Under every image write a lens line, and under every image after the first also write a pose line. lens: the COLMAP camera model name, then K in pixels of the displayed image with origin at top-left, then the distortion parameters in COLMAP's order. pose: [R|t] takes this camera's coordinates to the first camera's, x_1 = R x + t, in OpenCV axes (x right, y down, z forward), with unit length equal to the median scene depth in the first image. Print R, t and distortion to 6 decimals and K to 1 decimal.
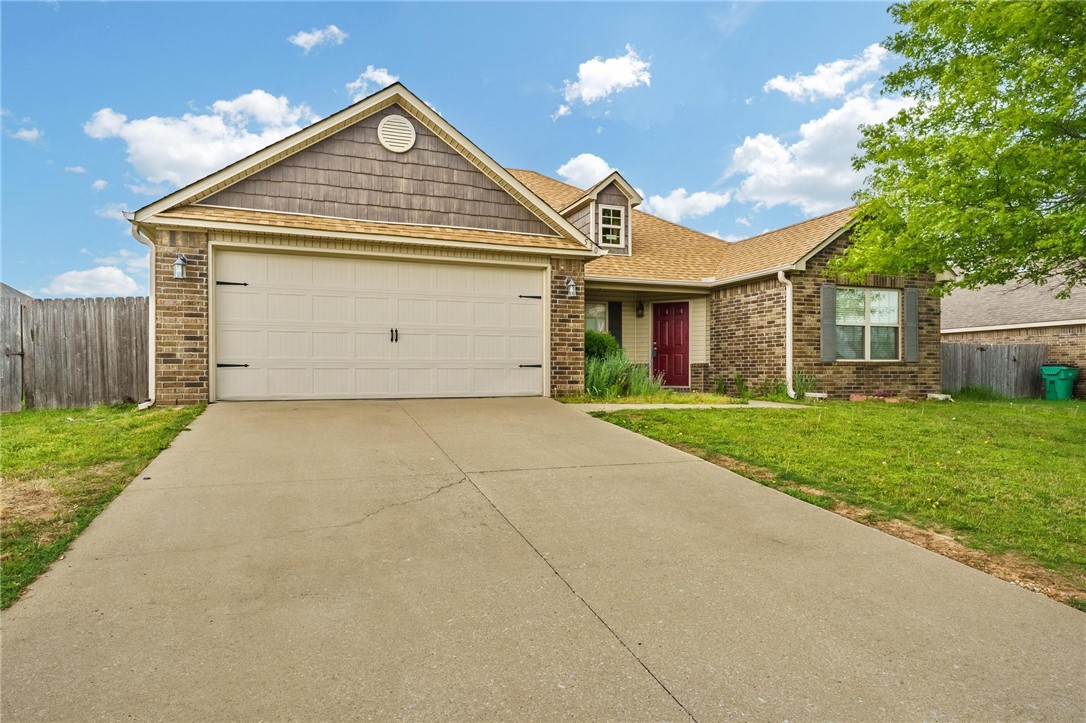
lens RADIAL K [[595.6, 0, 544.7], [0, 595.6, 363.4], [0, 0, 1]] dist [0.008679, -0.000191]
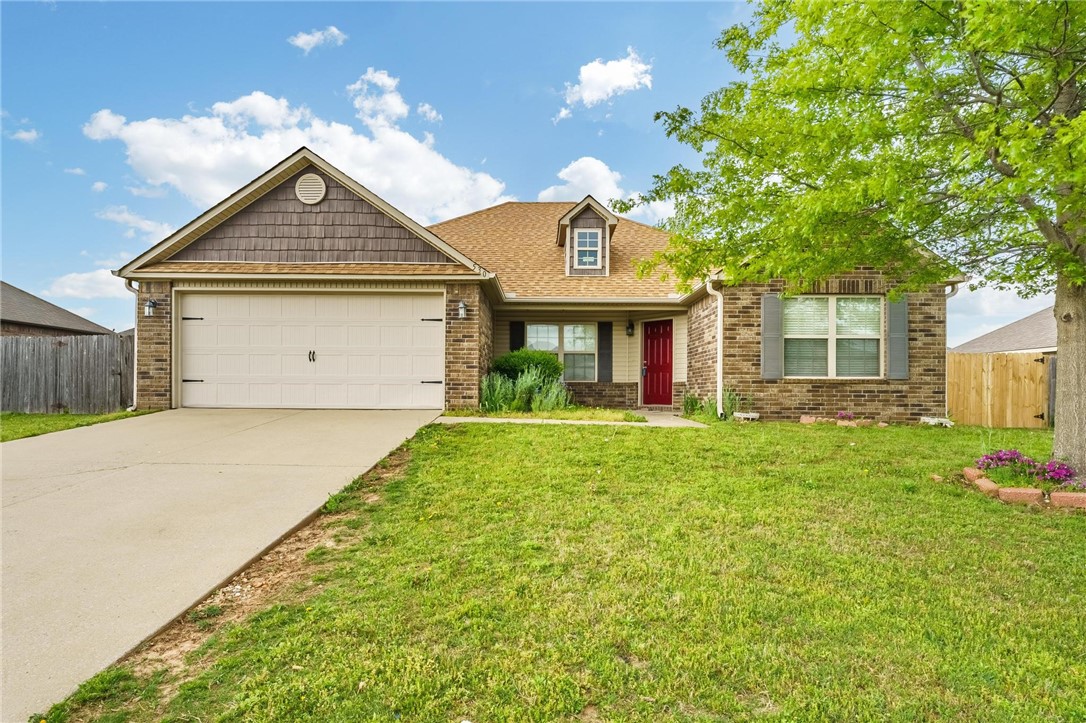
lens RADIAL K [[553.1, 0, 542.2], [0, 553.1, 384.0], [0, 0, 1]] dist [-0.006467, 0.000239]
pose [[0.936022, 0.001445, -0.351939, 0.524462], [-0.003009, 0.999988, -0.003898, 0.010985], [0.351929, 0.004708, 0.936015, 0.109182]]
